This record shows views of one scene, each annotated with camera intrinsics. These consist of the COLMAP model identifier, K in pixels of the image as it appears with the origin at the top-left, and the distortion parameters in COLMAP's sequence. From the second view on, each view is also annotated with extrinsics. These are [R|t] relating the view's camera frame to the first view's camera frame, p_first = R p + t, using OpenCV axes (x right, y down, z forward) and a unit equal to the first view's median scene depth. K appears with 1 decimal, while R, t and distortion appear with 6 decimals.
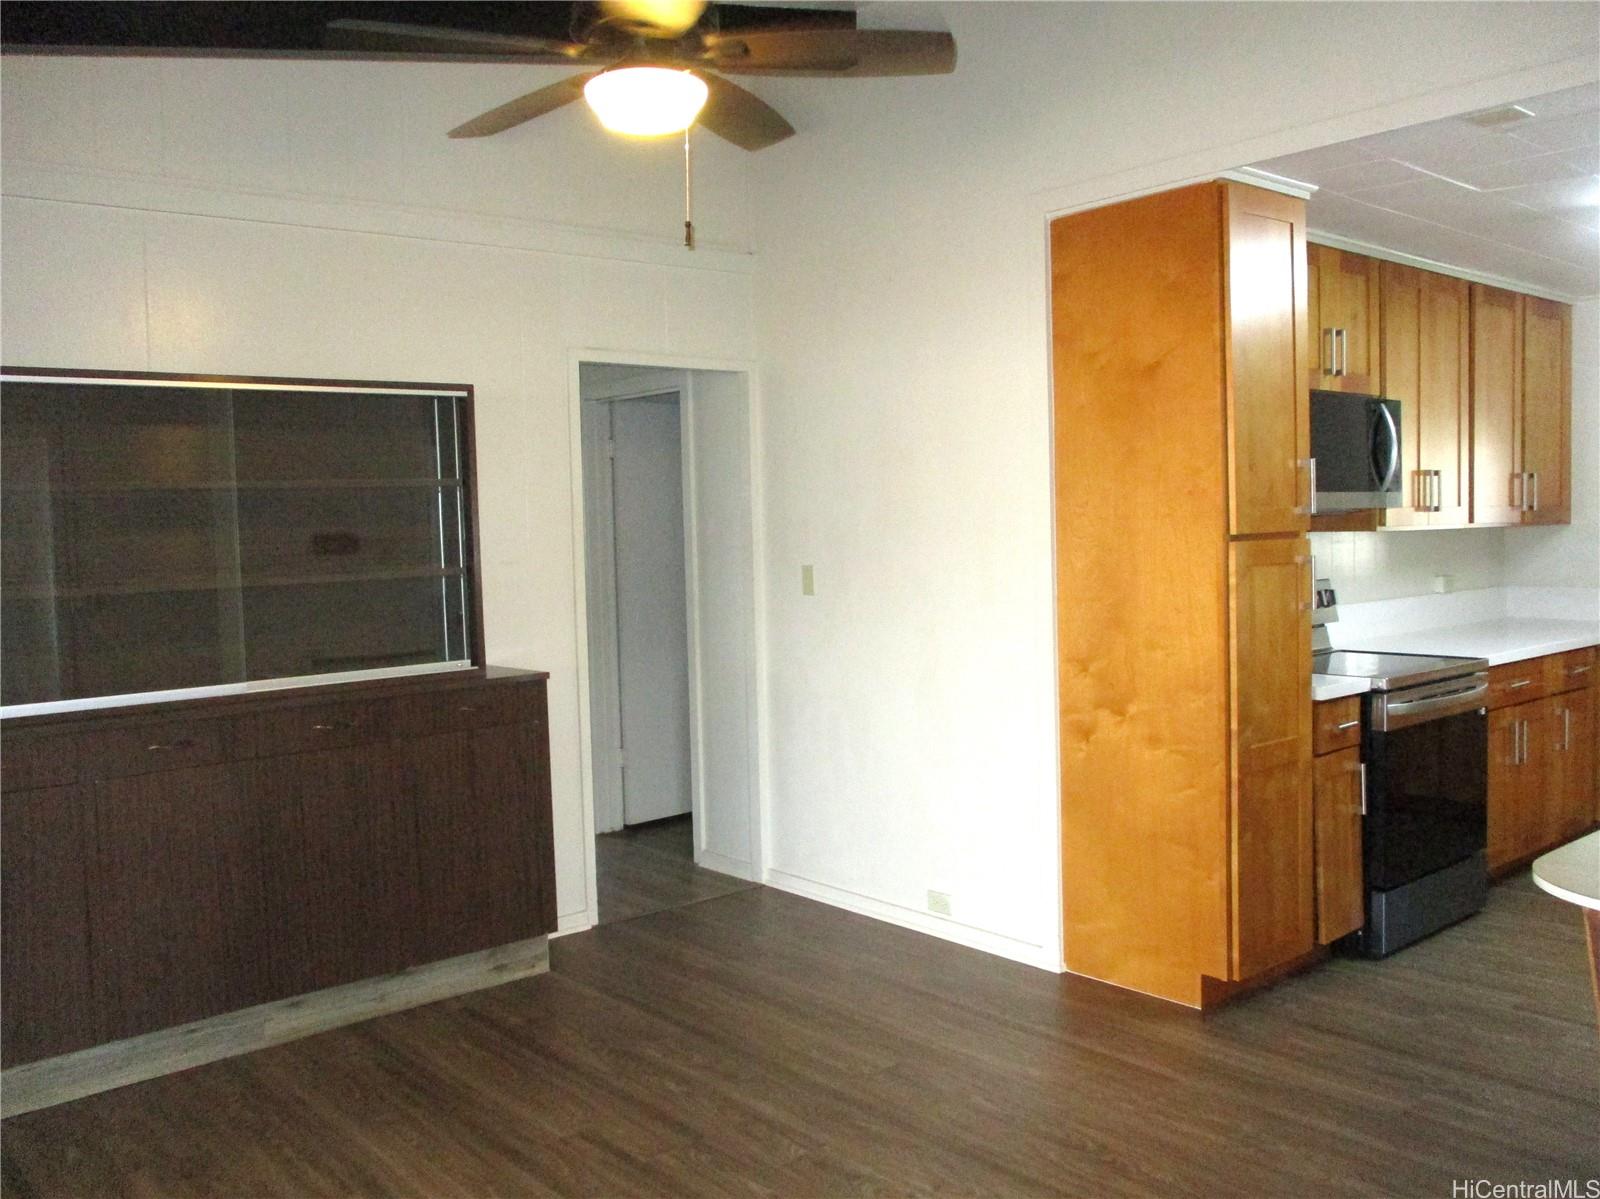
lens RADIAL K [[1350.1, 0, 800.0], [0, 1350.1, 599.5], [0, 0, 1]] dist [-0.016668, 0.003970]
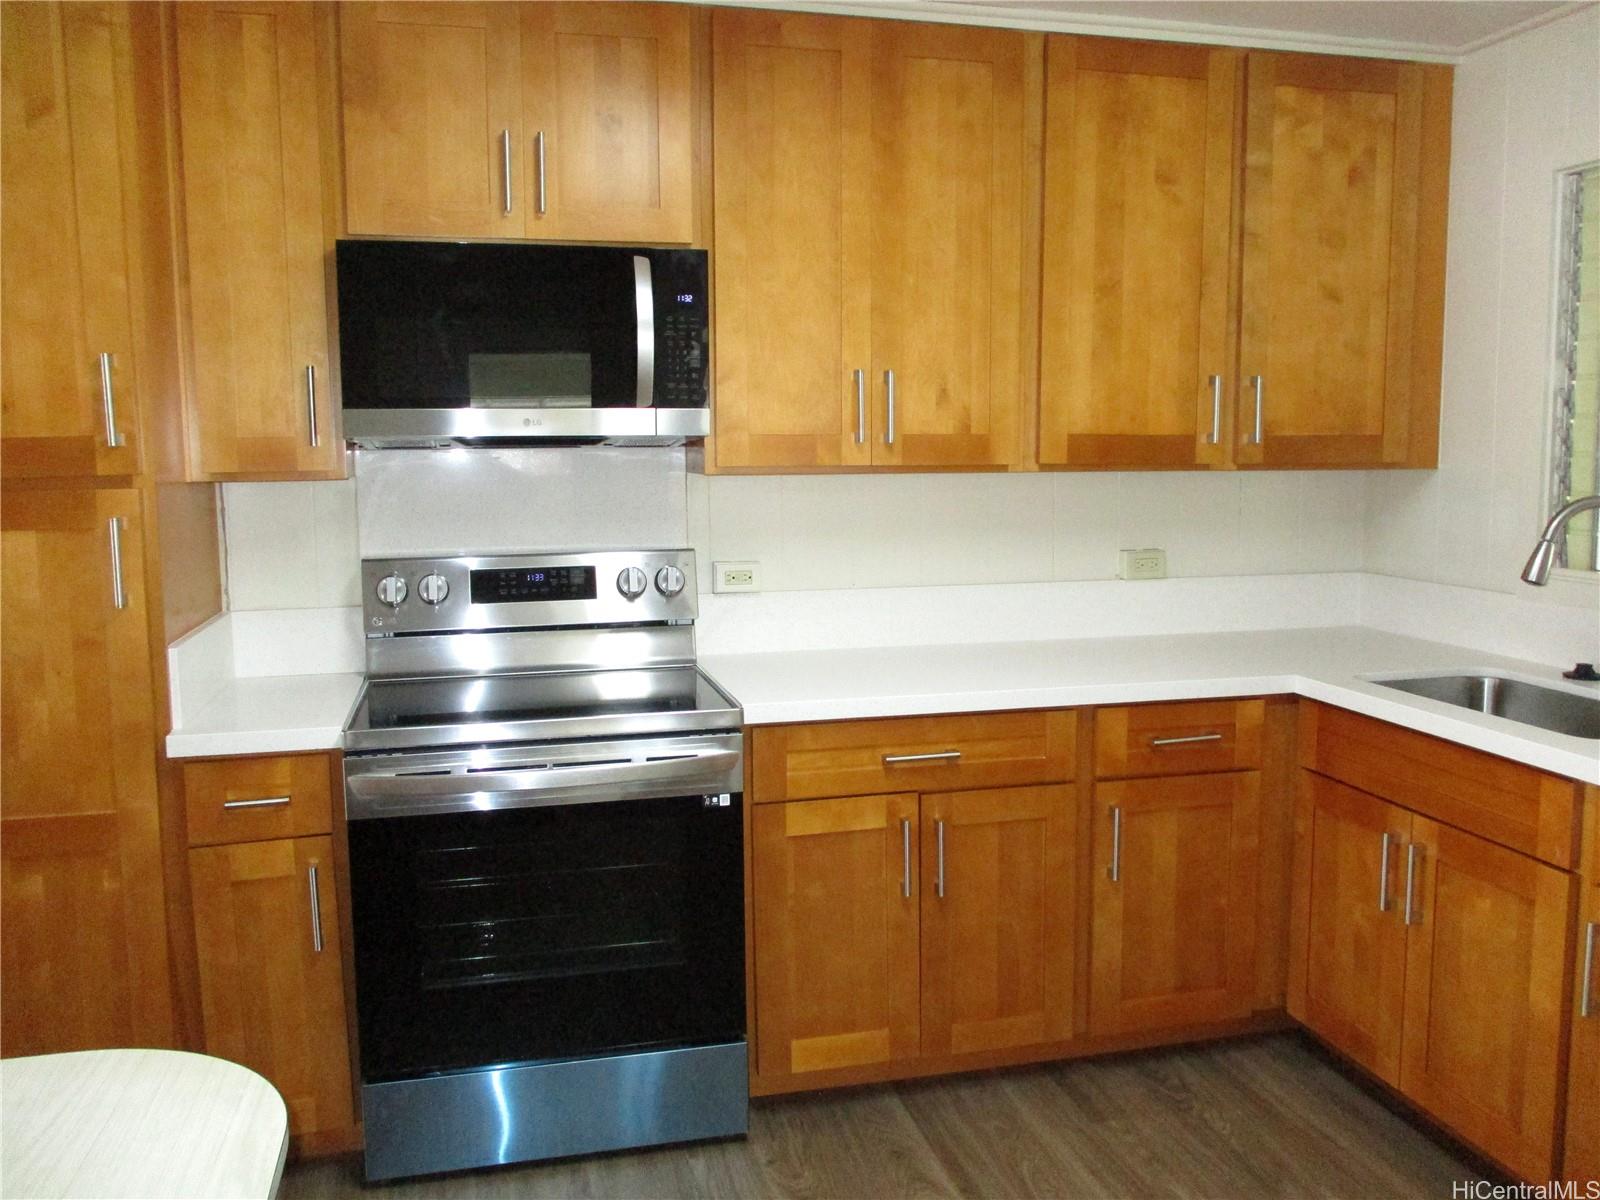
lens RADIAL K [[1323.4, 0, 800.0], [0, 1323.4, 600.0], [0, 0, 1]] dist [-0.033113, 0.011665]
pose [[0.896955, 0.071844, -0.436246, 0.743105], [-0.040001, 0.995849, 0.081758, -0.045796], [0.440309, -0.055883, 0.896105, 0.500054]]
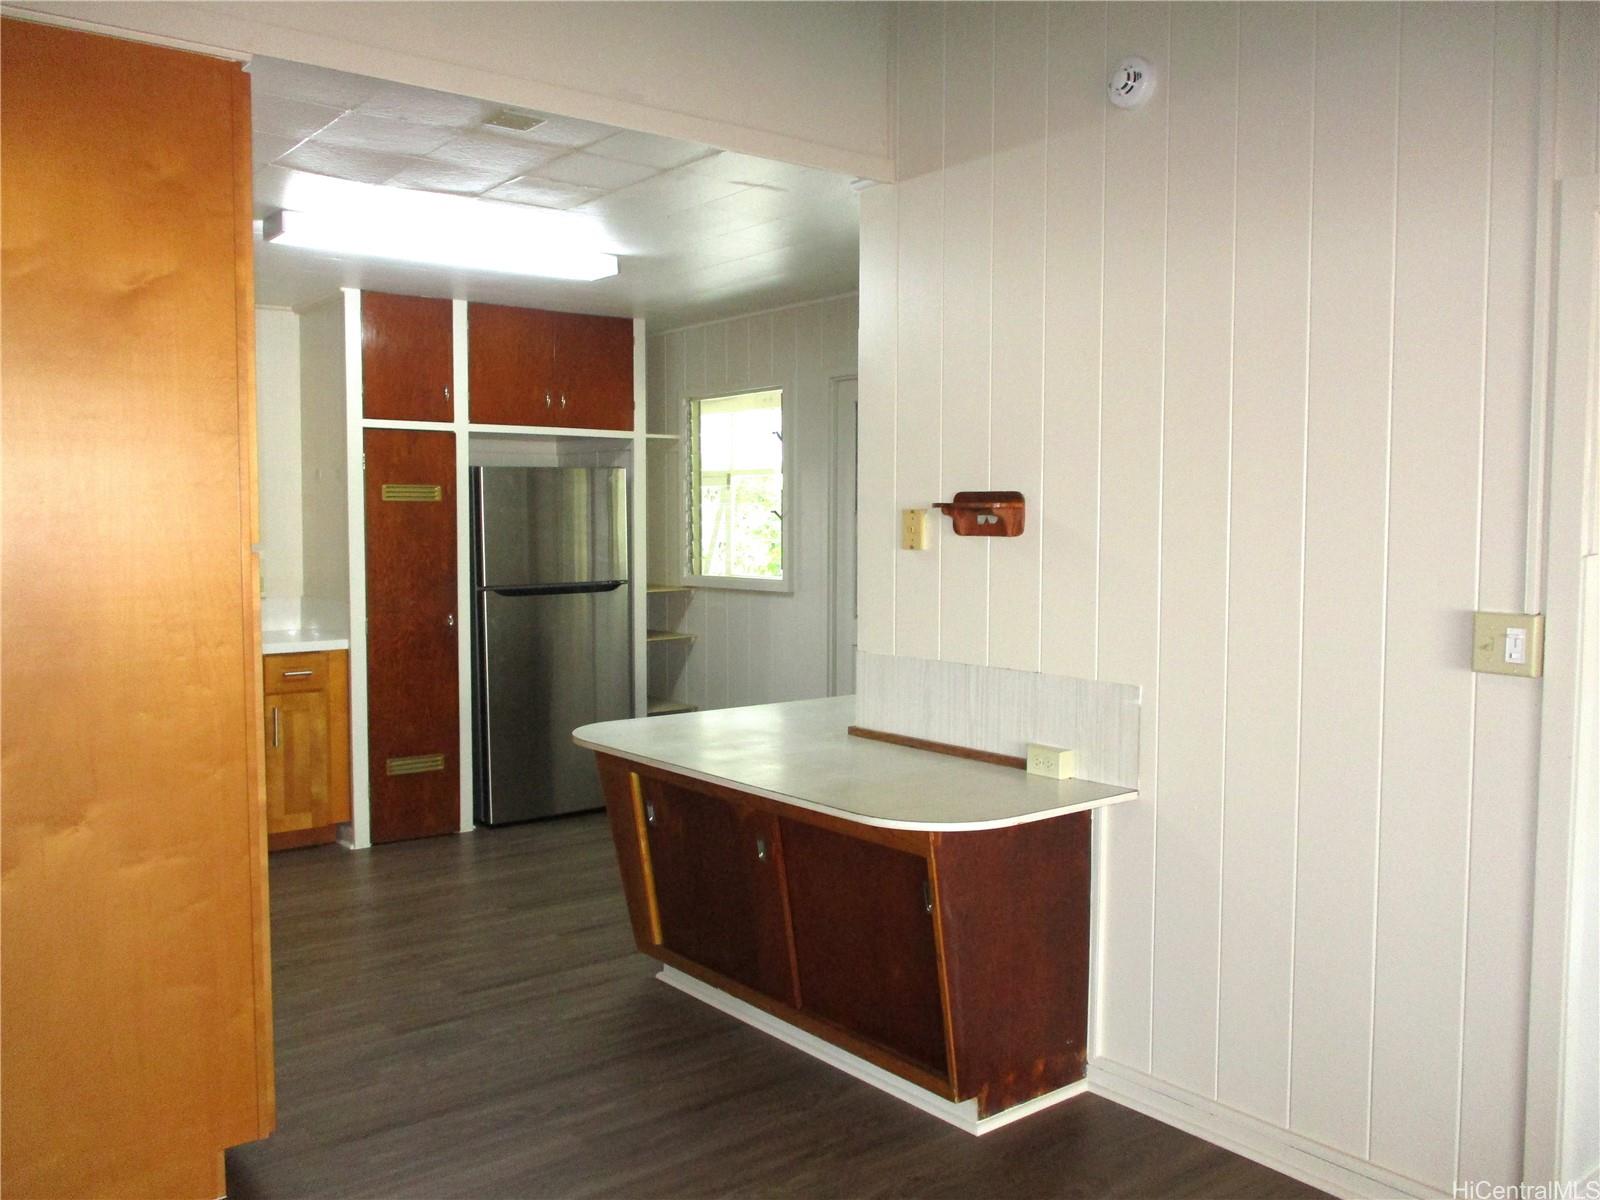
lens RADIAL K [[1350.1, 0, 800.0], [0, 1350.1, 600.0], [0, 0, 1]] dist [-0.016668, 0.003970]
pose [[0.031967, -0.039323, 0.998715, -0.326419], [0.054724, 0.997796, 0.037535, -0.022303], [-0.997990, 0.053454, 0.034048, 0.523259]]
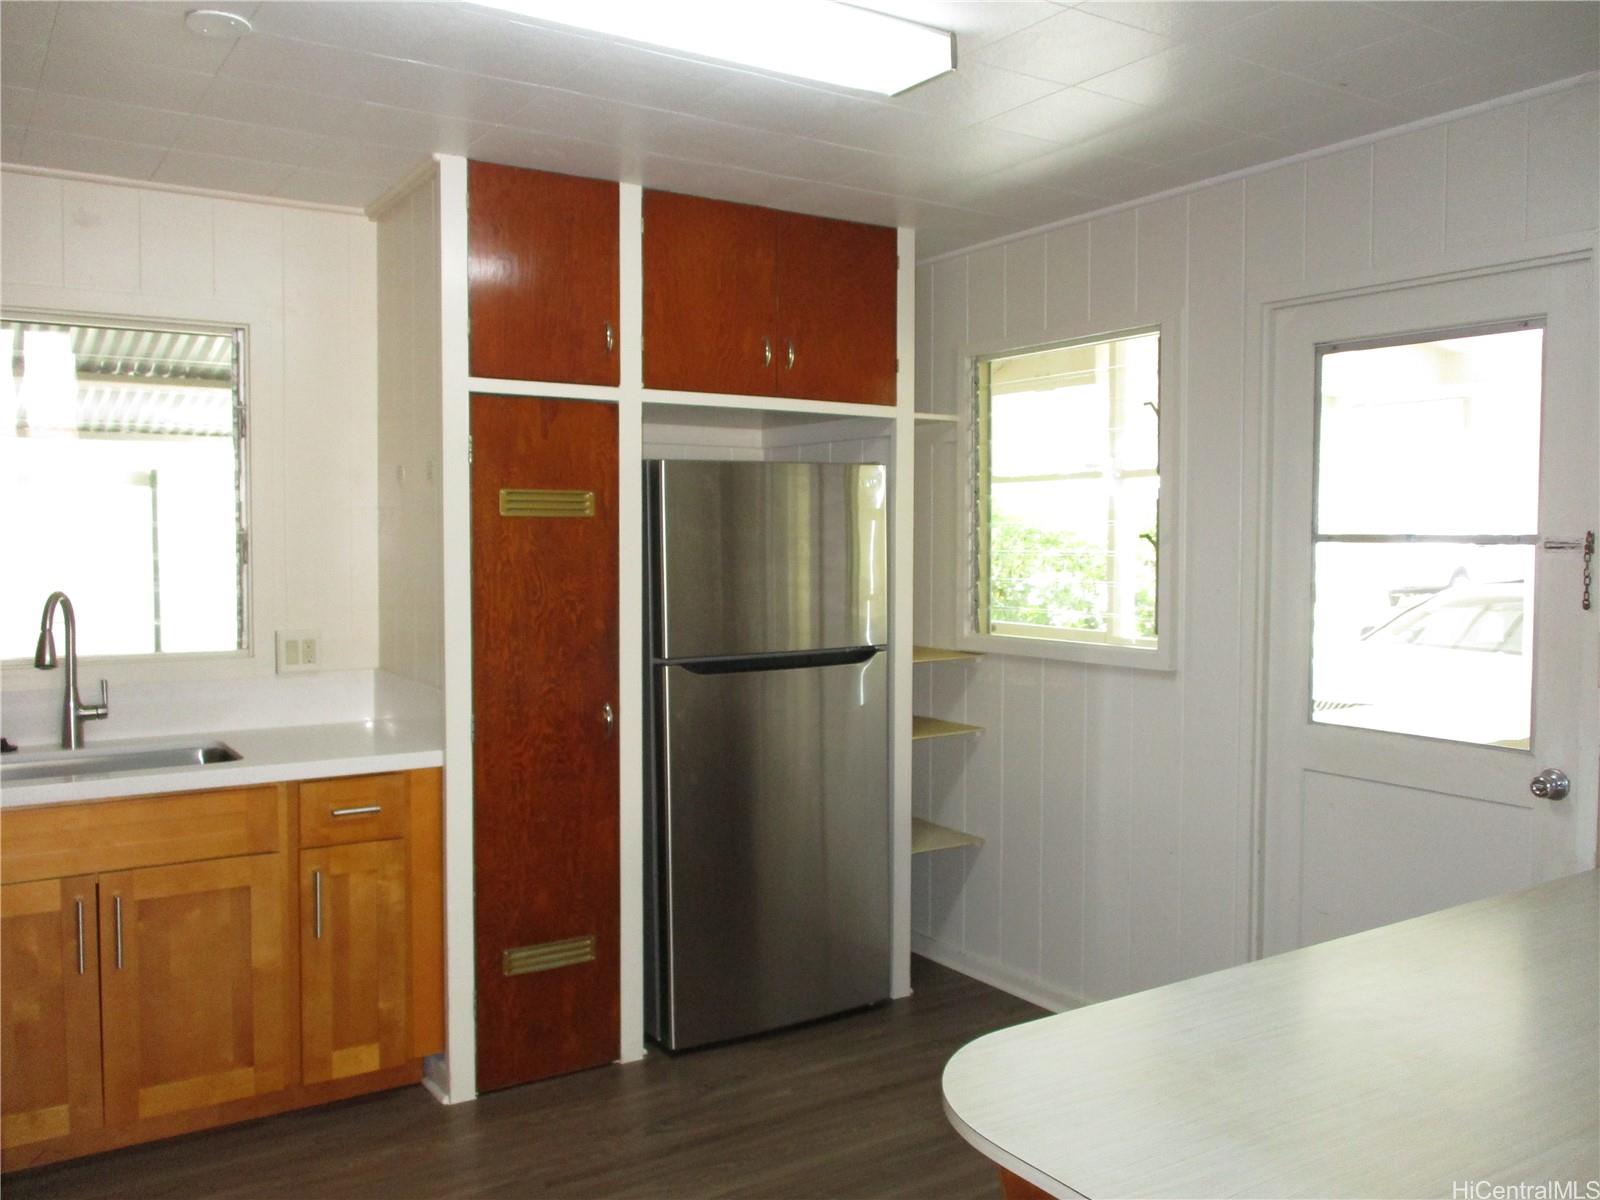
lens RADIAL K [[1323.4, 0, 800.0], [0, 1323.4, 600.0], [0, 0, 1]] dist [-0.033113, 0.011665]
pose [[0.121770, -0.027217, 0.992185, 0.179716], [0.050284, 0.998510, 0.021219, -0.048090], [-0.991284, 0.047307, 0.122957, 0.686766]]
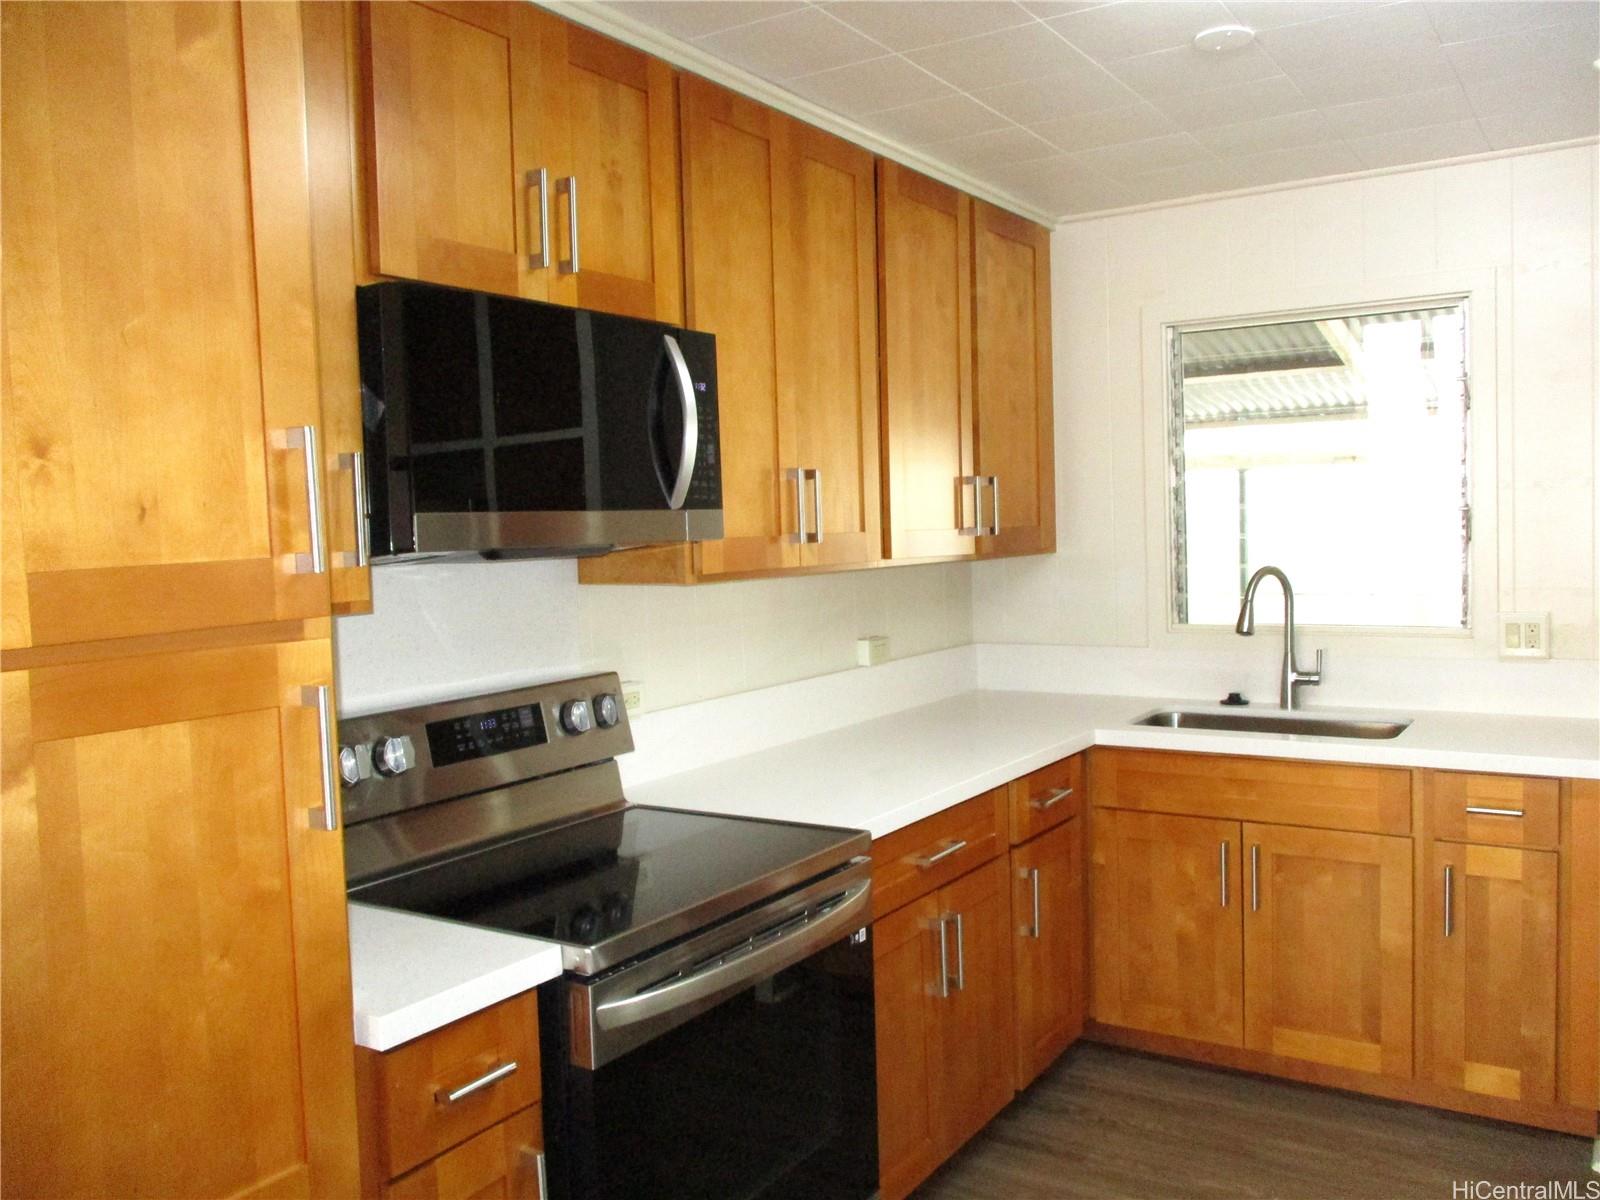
lens RADIAL K [[1323.4, 0, 800.0], [0, 1323.4, 600.0], [0, 0, 1]] dist [-0.033113, 0.011665]
pose [[0.959761, -0.021466, 0.279996, 0.332392], [0.022608, 0.999744, -0.000849, -0.043723], [-0.279906, 0.007145, 0.960001, 0.499584]]
